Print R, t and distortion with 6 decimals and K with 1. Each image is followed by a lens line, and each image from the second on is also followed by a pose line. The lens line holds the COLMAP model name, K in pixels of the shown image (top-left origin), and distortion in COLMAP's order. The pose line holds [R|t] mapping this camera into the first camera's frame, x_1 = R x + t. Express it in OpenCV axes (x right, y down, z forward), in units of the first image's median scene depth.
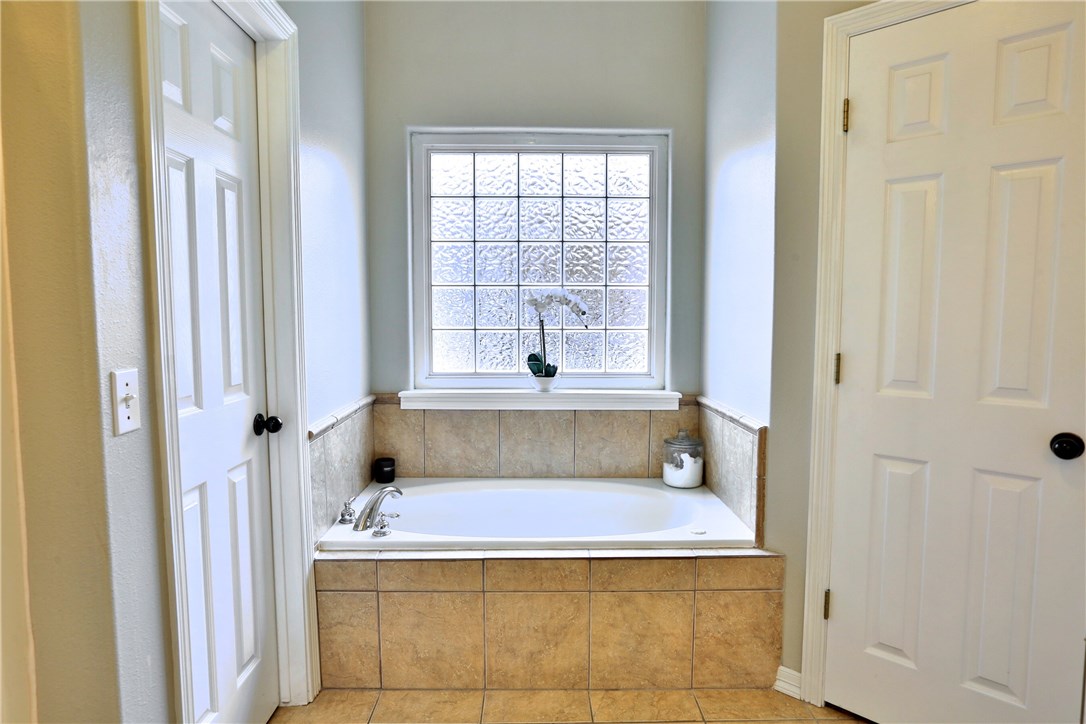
lens RADIAL K [[640.2, 0, 544.5], [0, 640.2, 358.6], [0, 0, 1]] dist [-0.039868, 0.001608]
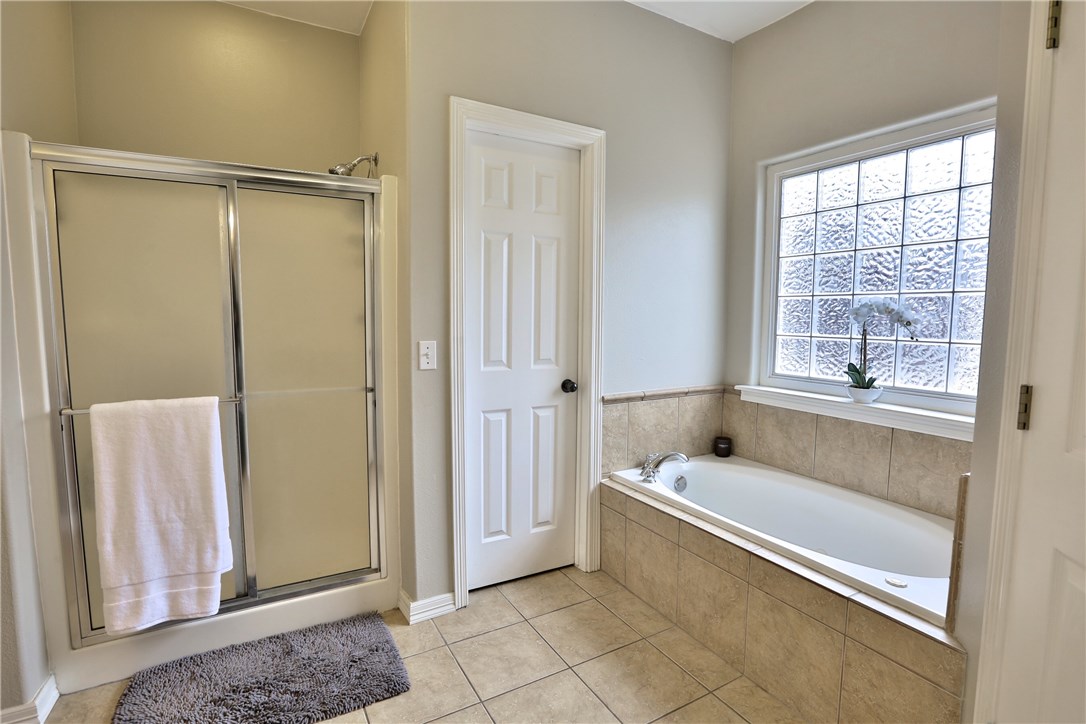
lens RADIAL K [[532.5, 0, 542.9], [0, 532.5, 362.5], [0, 0, 1]] dist [-0.040791, 0.017306]
pose [[0.472049, 0.082665, -0.877688, 0.605234], [-0.076743, 0.995668, 0.052502, -0.019339], [0.878226, 0.042573, 0.476348, 0.246791]]
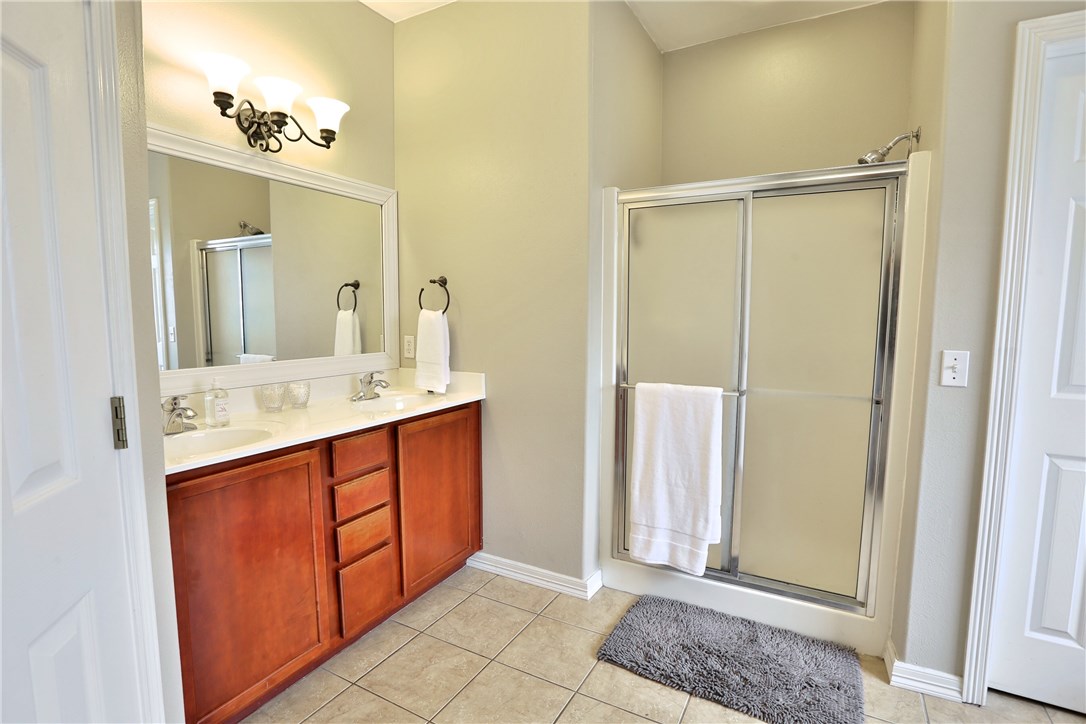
lens RADIAL K [[532.5, 0, 546.7], [0, 532.5, 362.8], [0, 0, 1]] dist [-0.040791, 0.017306]
pose [[-0.500206, 0.078463, -0.862344, 0.603716], [-0.075749, 0.988103, 0.133844, -0.029934], [0.862587, 0.132271, -0.488312, 0.382182]]
